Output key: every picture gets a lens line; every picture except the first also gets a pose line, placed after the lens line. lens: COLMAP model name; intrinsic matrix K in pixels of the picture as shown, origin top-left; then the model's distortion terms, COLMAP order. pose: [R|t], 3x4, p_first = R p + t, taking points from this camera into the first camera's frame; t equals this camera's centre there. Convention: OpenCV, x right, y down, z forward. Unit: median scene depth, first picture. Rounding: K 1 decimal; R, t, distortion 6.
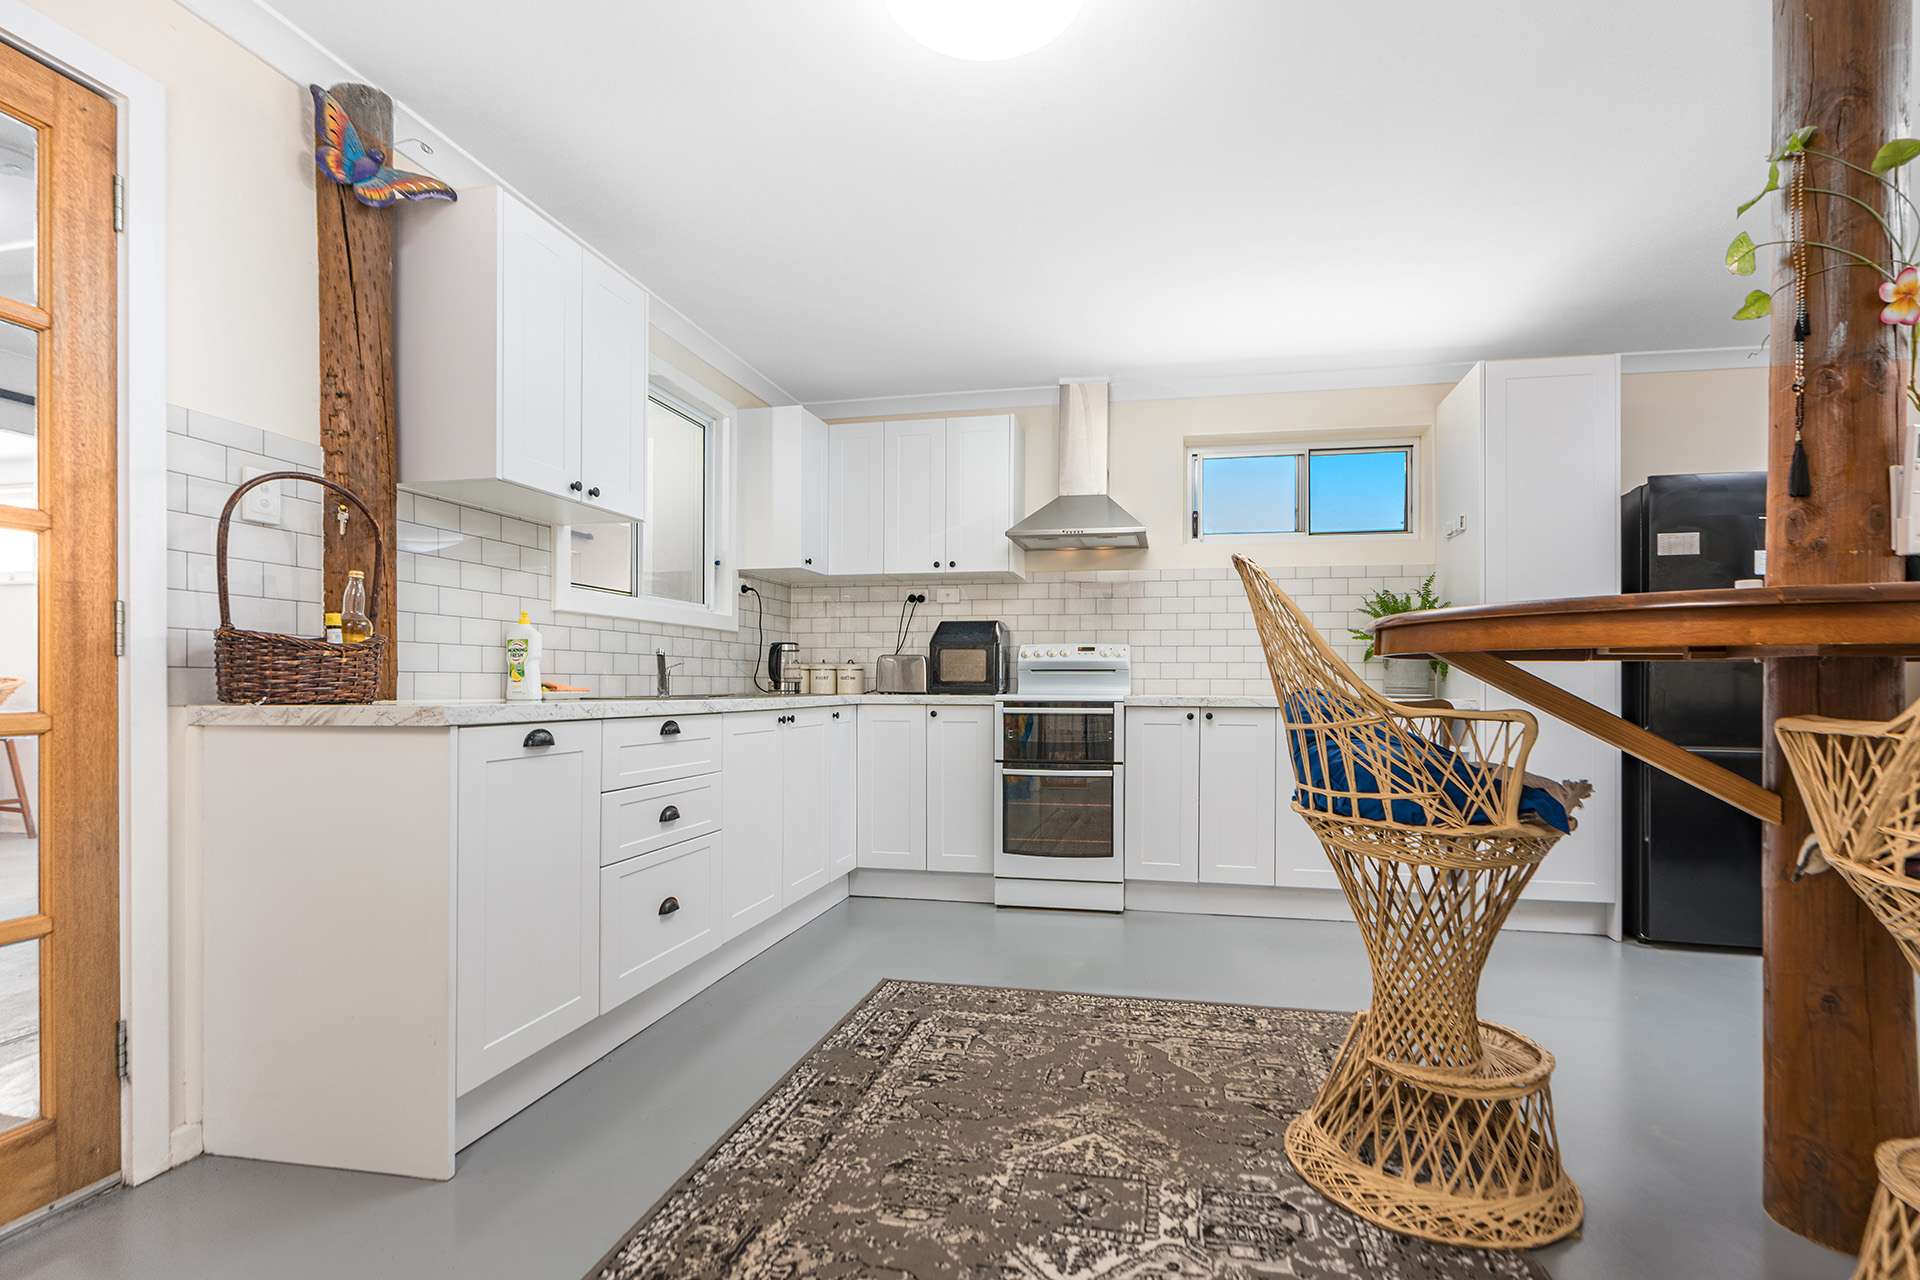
lens RADIAL K [[892.8, 0, 1006.8], [0, 892.8, 697.4], [0, 0, 1]] dist [0.001431, -0.000076]
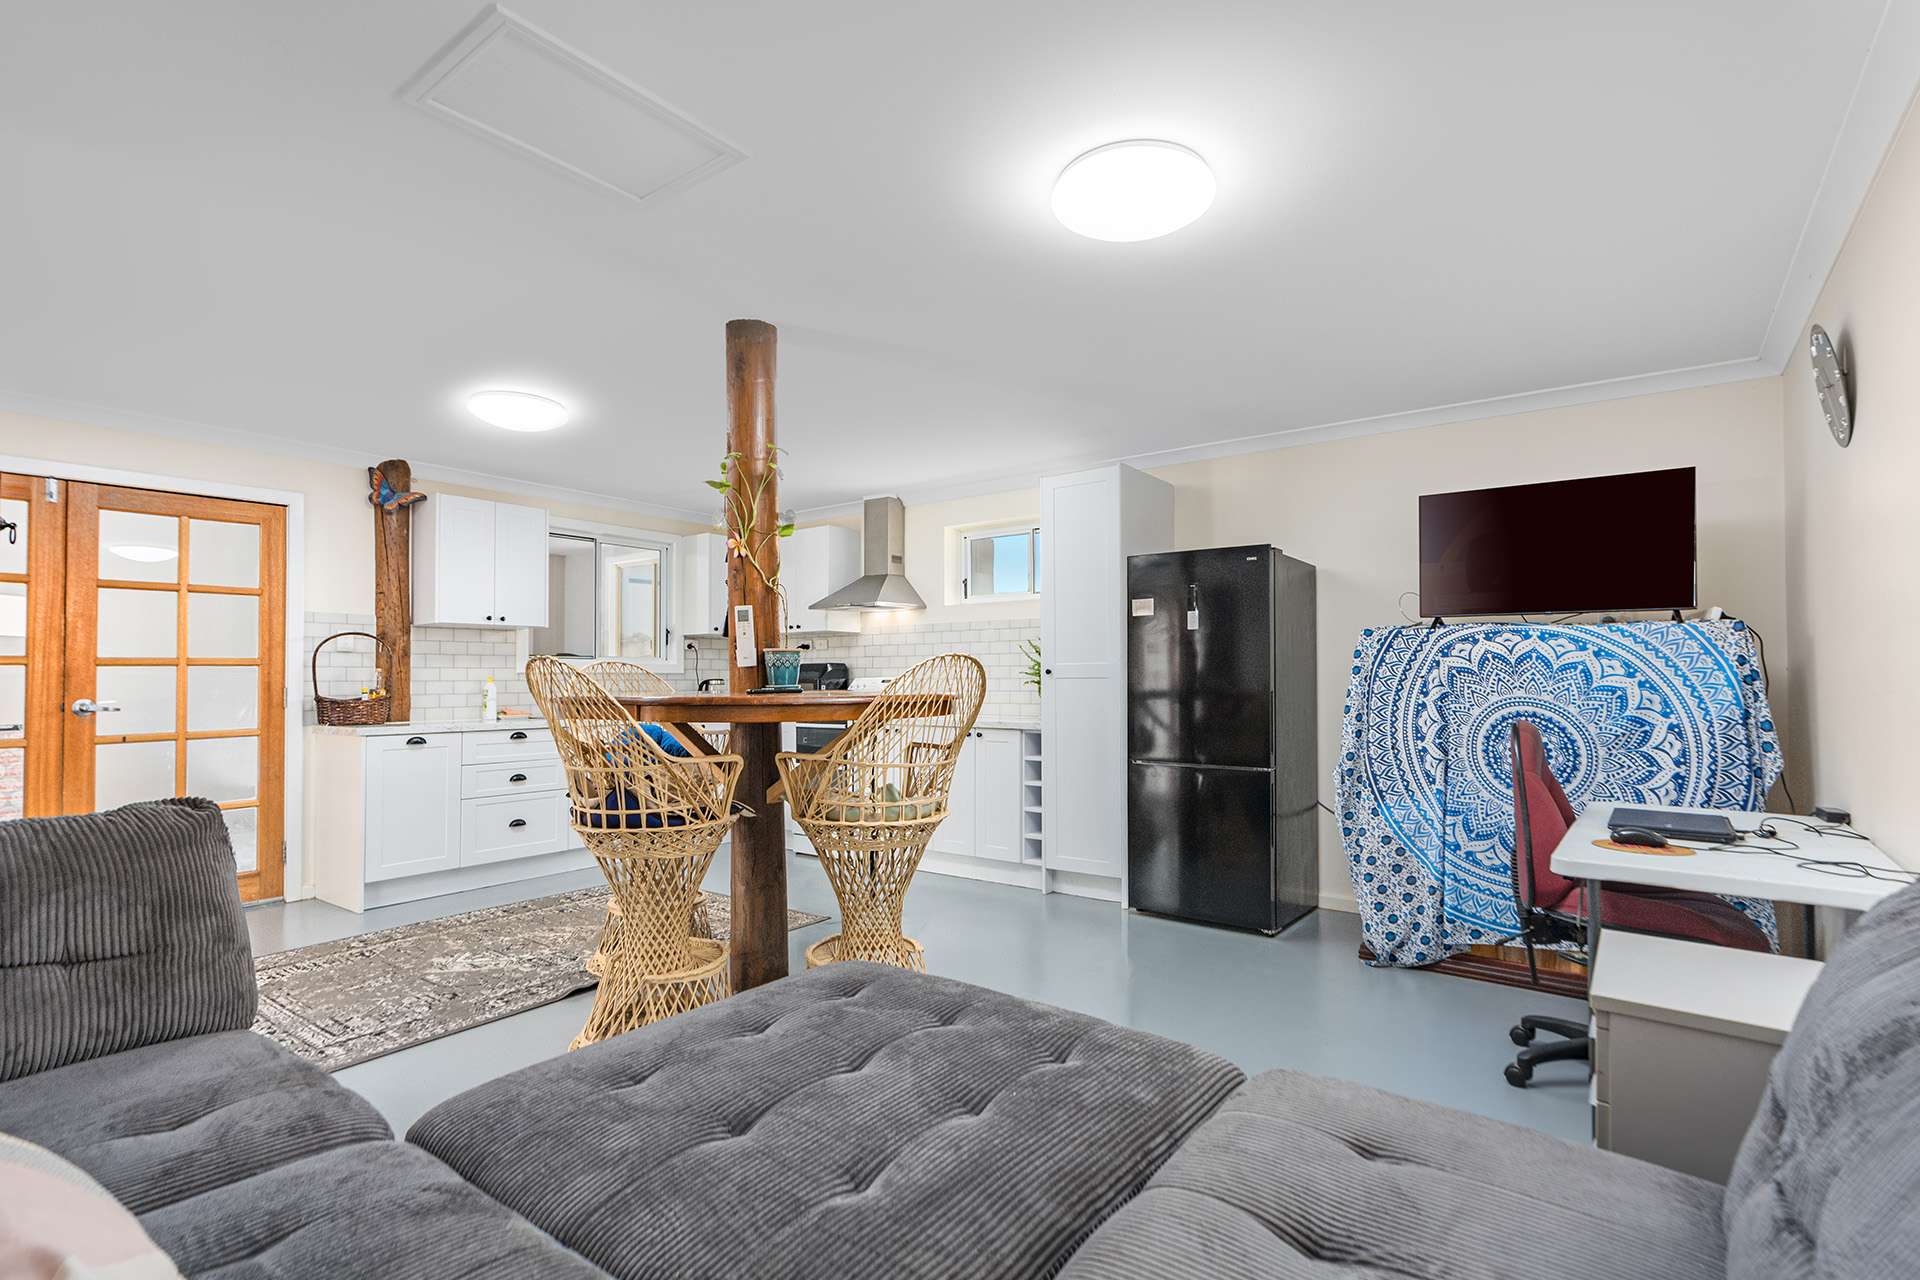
lens RADIAL K [[892.8, 0, 984.0], [0, 892.8, 679.6], [0, 0, 1]] dist [0.001431, -0.000076]
pose [[0.906733, -0.004311, -0.421683, 1.980794], [-0.001018, 0.999922, -0.012411, -0.094620], [0.421703, 0.011683, 0.906659, -0.546264]]
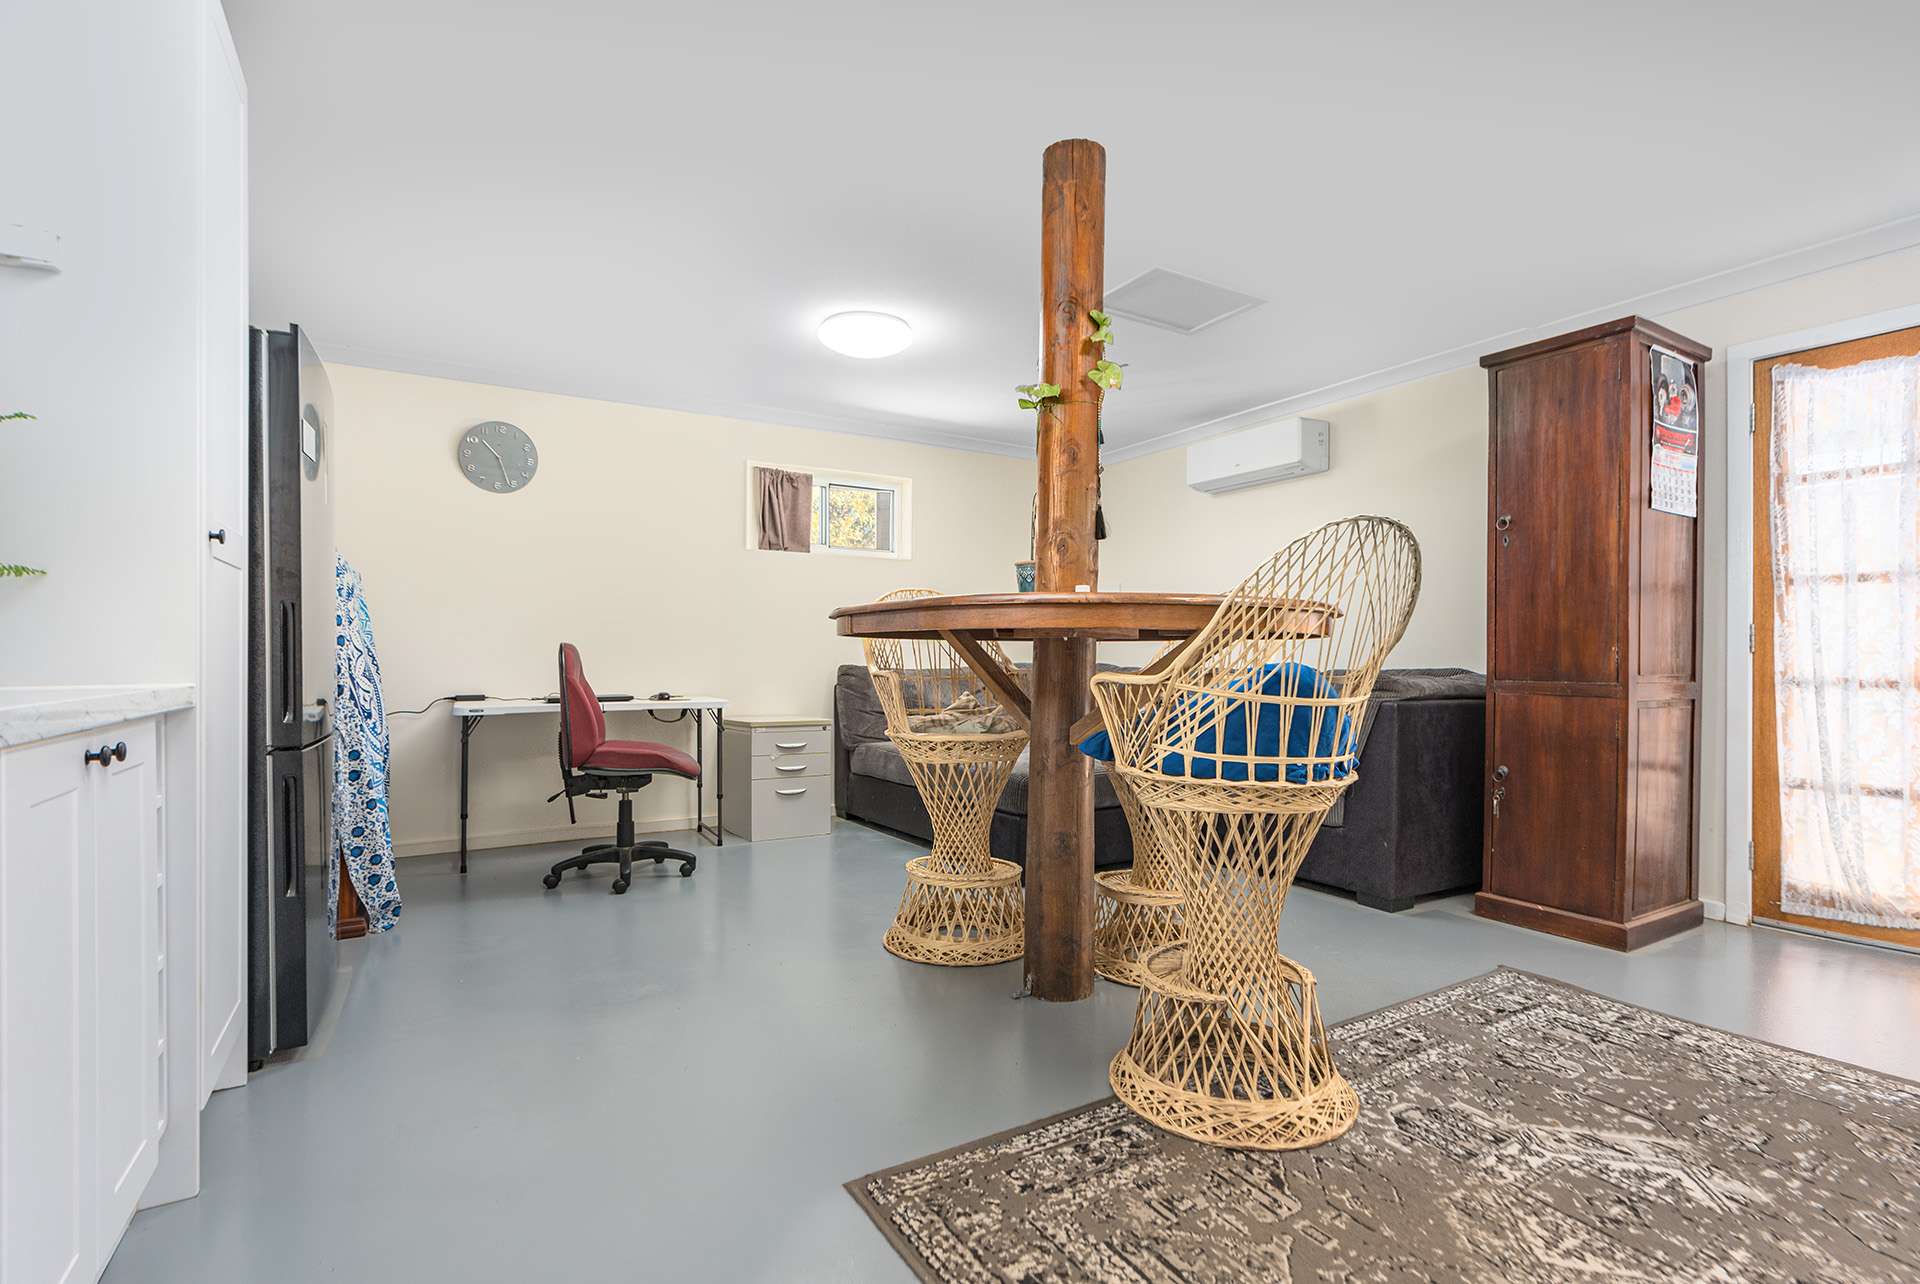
lens RADIAL K [[892.8, 0, 964.9], [0, 892.8, 653.2], [0, 0, 1]] dist [0.001431, -0.000076]
pose [[-0.669027, -0.005037, 0.743221, -0.139490], [0.002431, 0.999957, 0.008964, -0.030089], [-0.743234, 0.007804, -0.668986, 1.950967]]
